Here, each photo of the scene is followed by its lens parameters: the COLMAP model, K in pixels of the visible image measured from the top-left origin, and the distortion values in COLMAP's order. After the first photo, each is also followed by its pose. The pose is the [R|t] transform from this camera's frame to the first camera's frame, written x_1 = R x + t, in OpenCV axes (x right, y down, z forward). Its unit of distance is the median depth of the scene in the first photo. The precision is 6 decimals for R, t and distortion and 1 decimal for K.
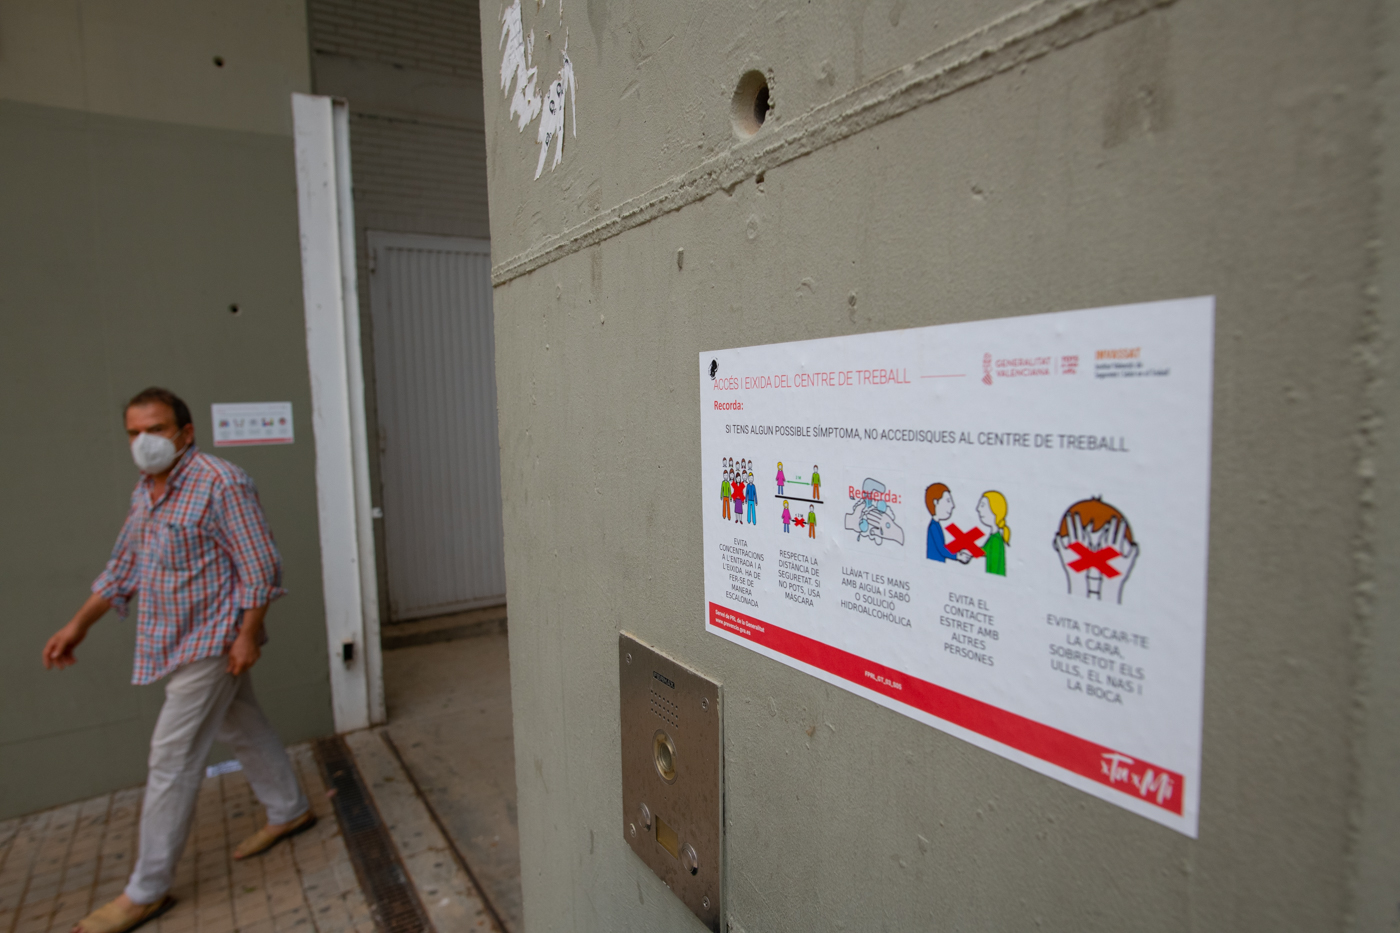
lens RADIAL K [[814.8, 0, 700.0], [0, 814.8, 466.5], [0, 0, 1]] dist [-0.055252, 0.025455]
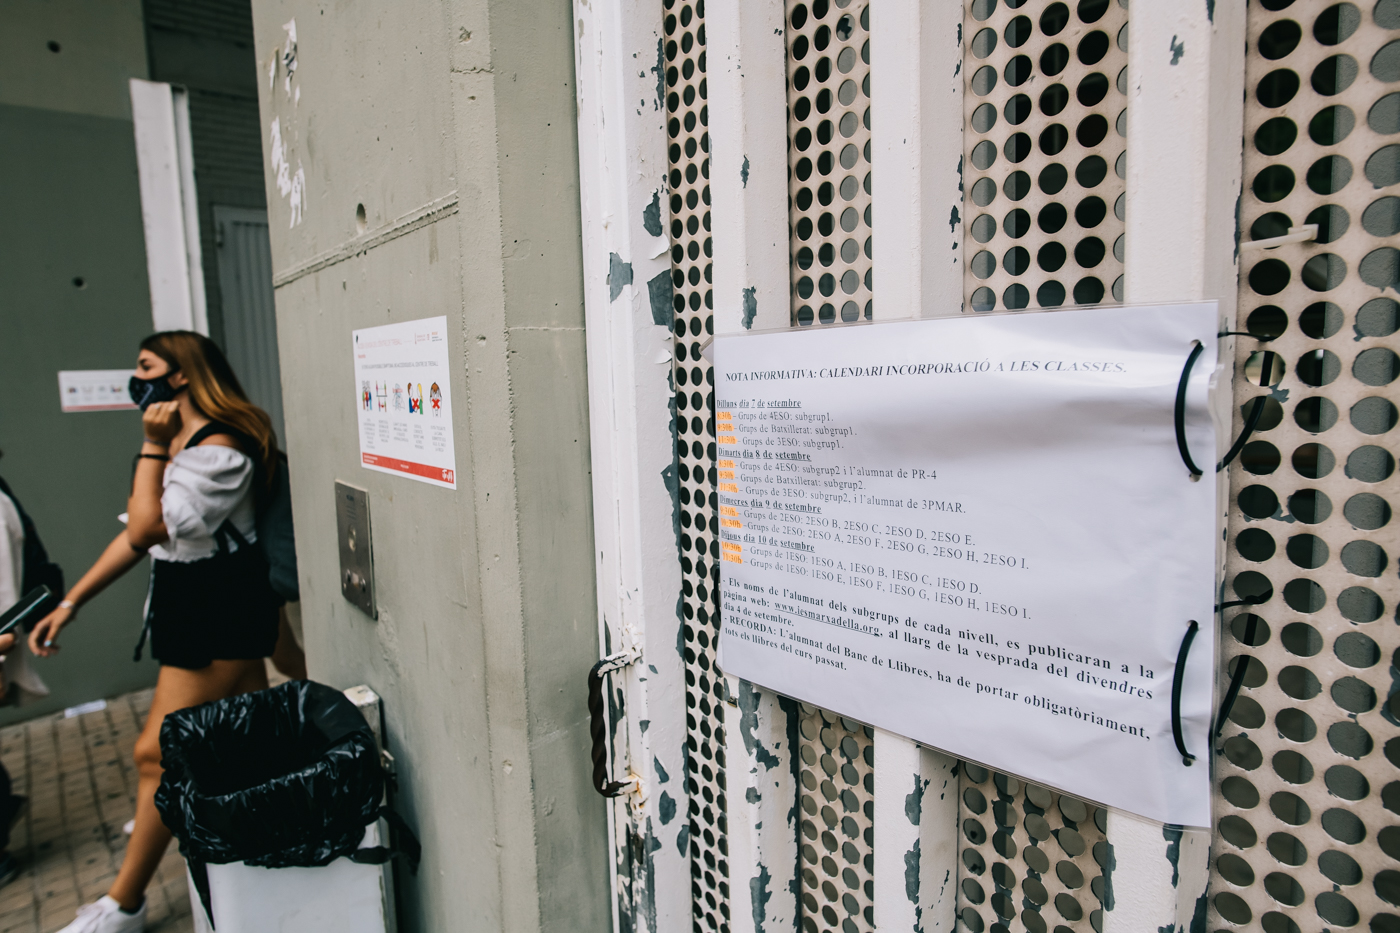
lens RADIAL K [[814.8, 0, 700.0], [0, 814.8, 466.5], [0, 0, 1]] dist [-0.055252, 0.025455]
pose [[0.989969, -0.015569, 0.140426, 0.093544], [0.010876, 0.999358, 0.034130, 0.023247], [-0.140867, -0.032260, 0.989503, -0.188043]]
